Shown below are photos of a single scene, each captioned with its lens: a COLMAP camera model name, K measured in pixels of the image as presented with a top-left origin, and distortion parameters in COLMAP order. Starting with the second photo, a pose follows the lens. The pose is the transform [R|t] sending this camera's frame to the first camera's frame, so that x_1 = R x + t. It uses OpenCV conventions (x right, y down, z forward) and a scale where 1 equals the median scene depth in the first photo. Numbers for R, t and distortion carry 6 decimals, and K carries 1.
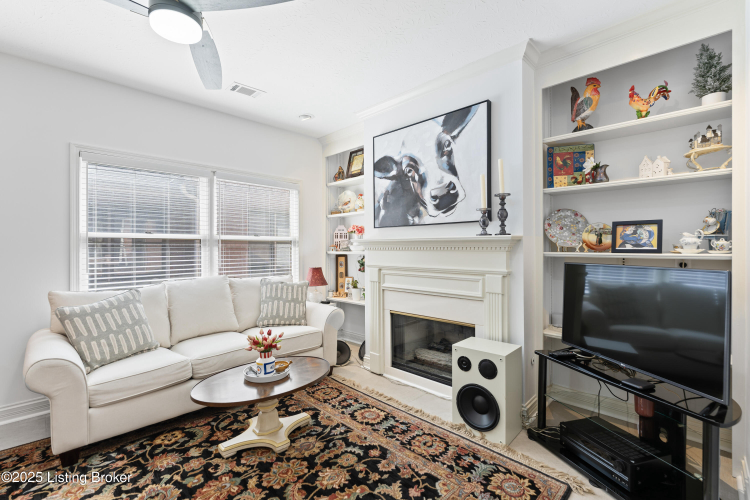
lens RADIAL K [[336.2, 0, 377.0], [0, 336.2, 247.6], [0, 0, 1]] dist [-0.004061, 0.001428]
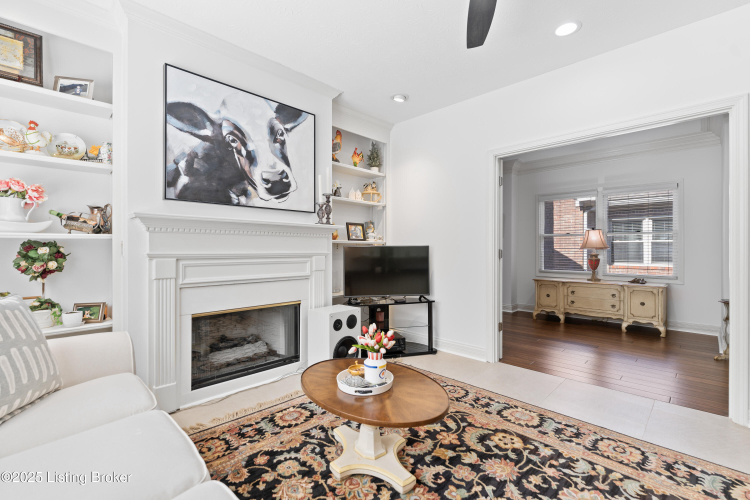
lens RADIAL K [[336.2, 0, 378.4], [0, 336.2, 250.6], [0, 0, 1]] dist [-0.004061, 0.001428]
pose [[-0.002045, -0.000966, 0.999997, -0.848281], [-0.001426, 0.999999, 0.000963, 0.054490], [-0.999997, -0.001424, -0.002046, 0.717879]]
